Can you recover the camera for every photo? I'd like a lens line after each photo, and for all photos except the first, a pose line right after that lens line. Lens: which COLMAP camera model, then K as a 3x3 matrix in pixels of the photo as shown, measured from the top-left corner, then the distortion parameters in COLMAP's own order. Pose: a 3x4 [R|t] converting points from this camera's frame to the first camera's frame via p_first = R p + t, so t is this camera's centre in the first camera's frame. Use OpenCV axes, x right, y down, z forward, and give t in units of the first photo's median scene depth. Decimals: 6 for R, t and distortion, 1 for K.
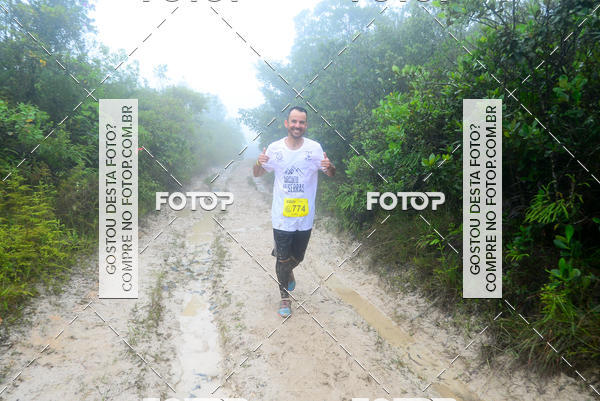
lens RADIAL K [[489.4, 0, 308.1], [0, 489.4, 207.0], [0, 0, 1]] dist [-0.104633, 0.125409]
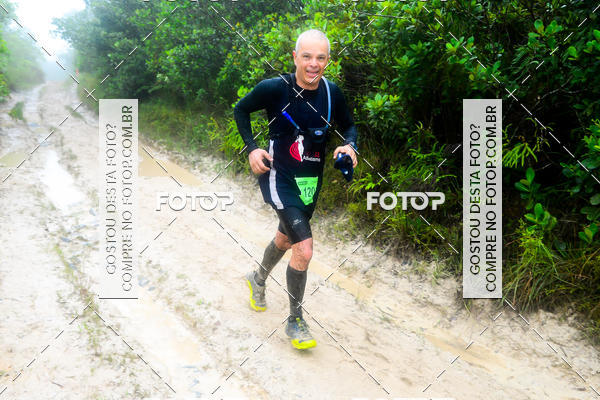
lens RADIAL K [[548.8, 0, 309.3], [0, 548.8, 210.5], [0, 0, 1]] dist [-0.079943, 0.153660]
pose [[0.945308, -0.082903, 0.315469, -0.230301], [0.037201, 0.988253, 0.148232, -0.052355], [-0.324052, -0.128389, 0.937287, 0.033580]]
